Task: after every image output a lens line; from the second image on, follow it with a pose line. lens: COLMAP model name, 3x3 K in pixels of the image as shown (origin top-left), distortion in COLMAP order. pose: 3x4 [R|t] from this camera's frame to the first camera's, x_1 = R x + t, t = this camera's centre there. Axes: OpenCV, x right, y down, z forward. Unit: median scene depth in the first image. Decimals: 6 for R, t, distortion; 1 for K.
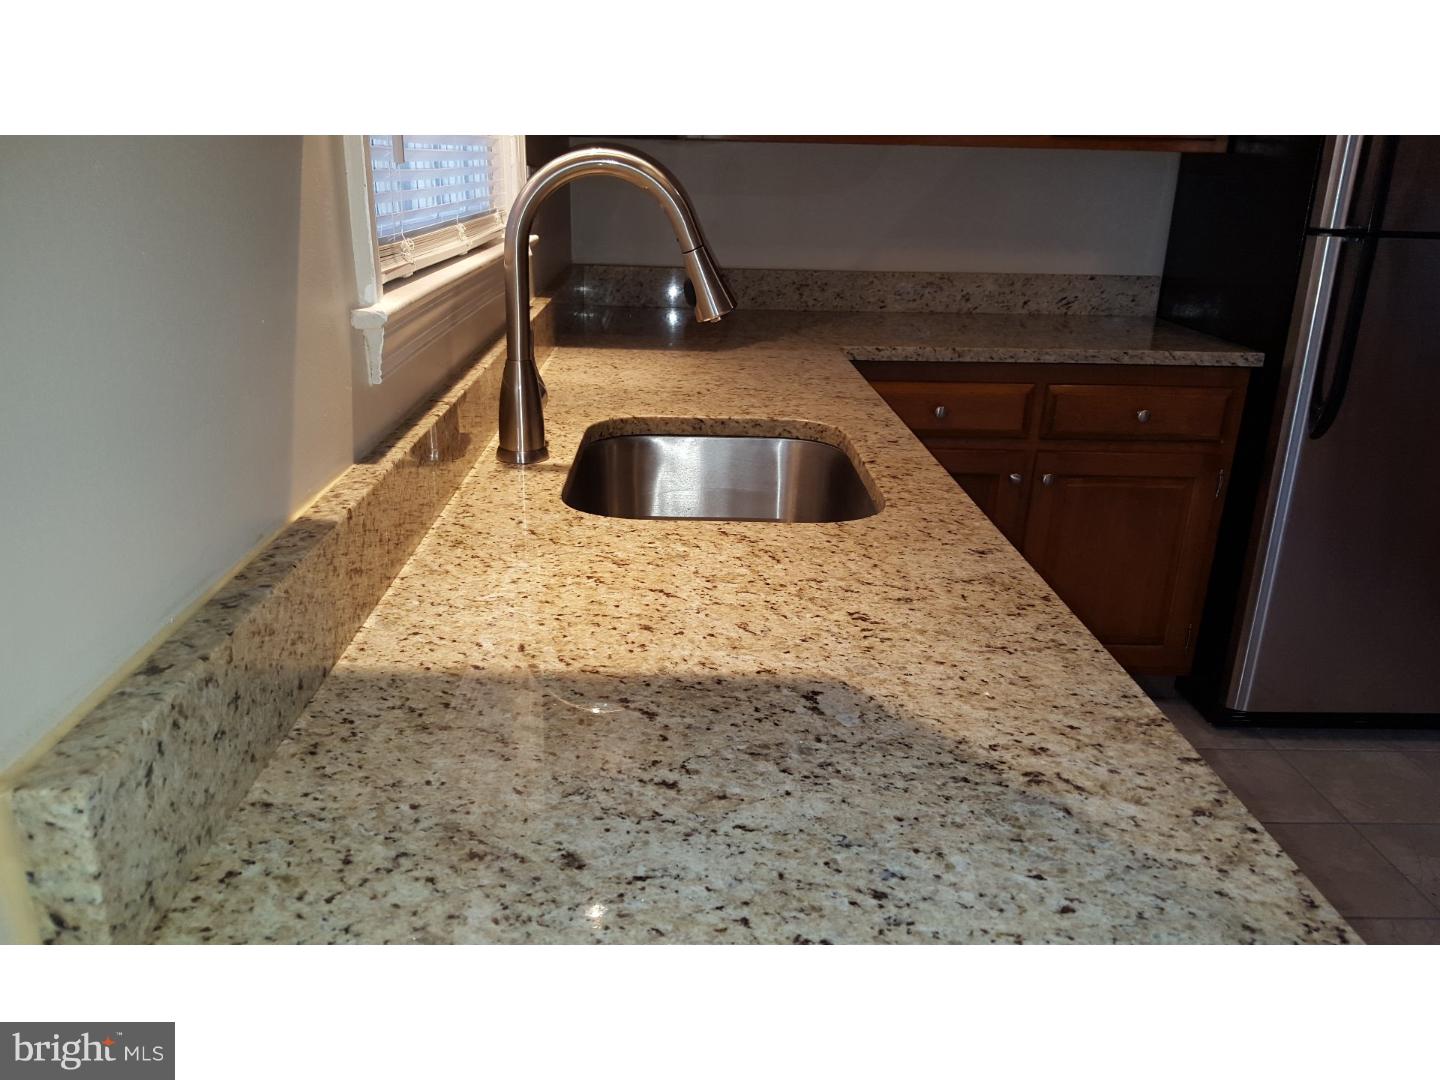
lens RADIAL K [[1072.9, 0, 718.9], [0, 1072.9, 541.5], [0, 0, 1]] dist [0.013621, -0.003681]
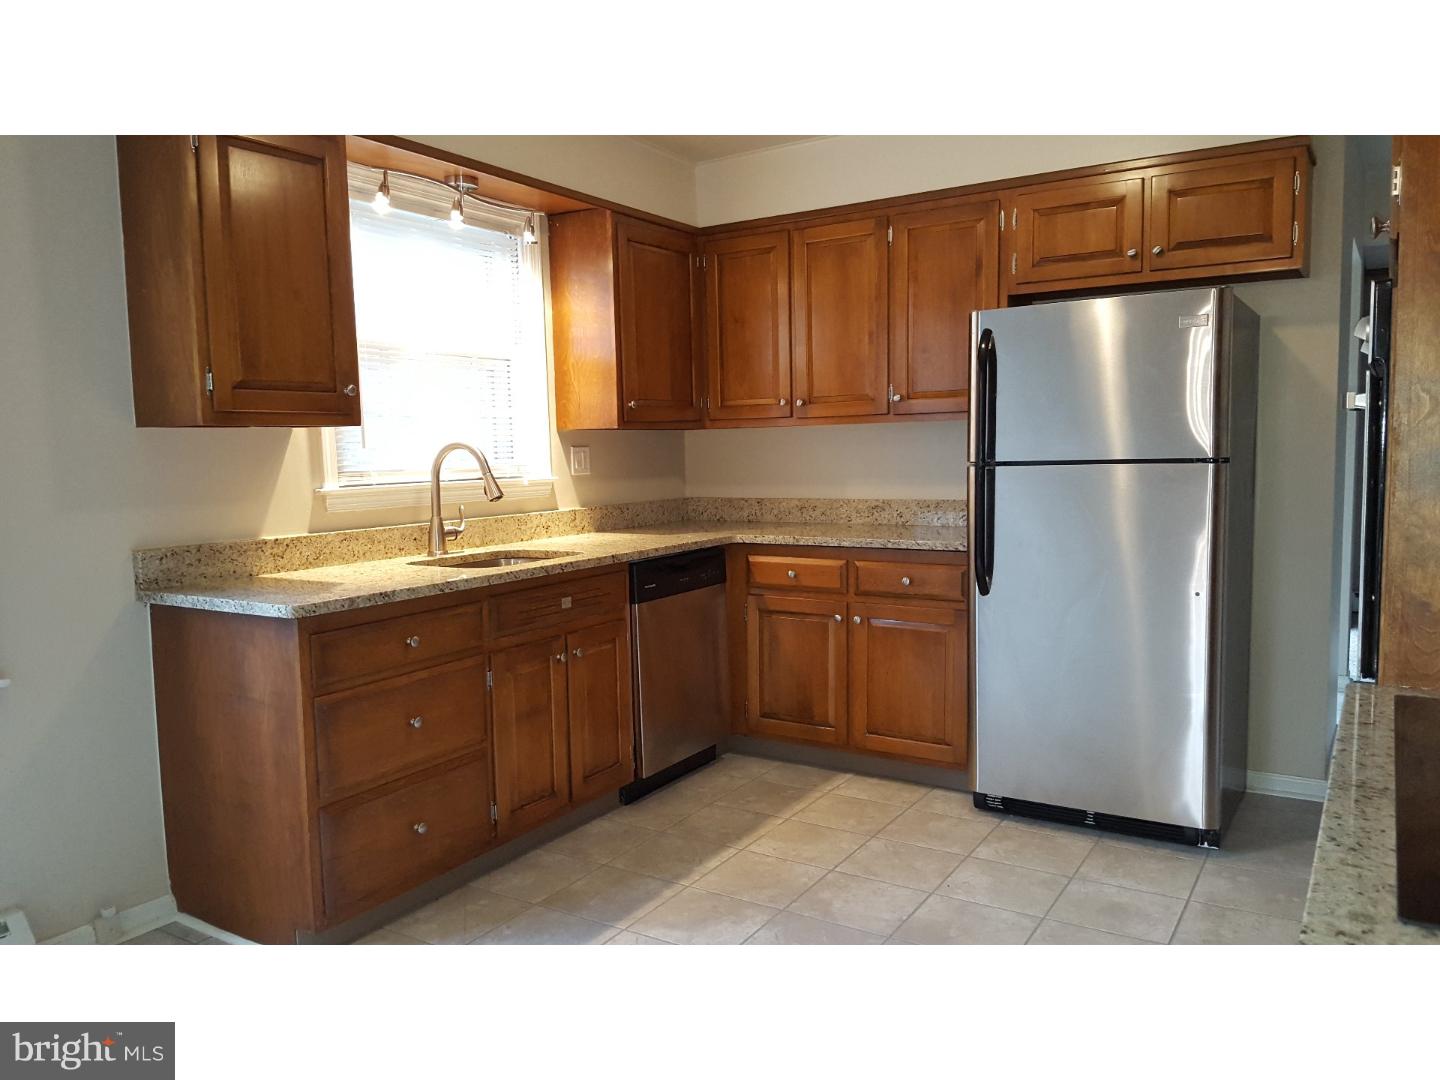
lens RADIAL K [[1072.9, 0, 722.0], [0, 1072.9, 541.0], [0, 0, 1]] dist [0.013621, -0.003681]
pose [[0.822825, 0.009080, -0.568222, 1.037663], [-0.147819, 0.968875, -0.198571, 0.171958], [0.548733, 0.247383, 0.798557, -0.397716]]
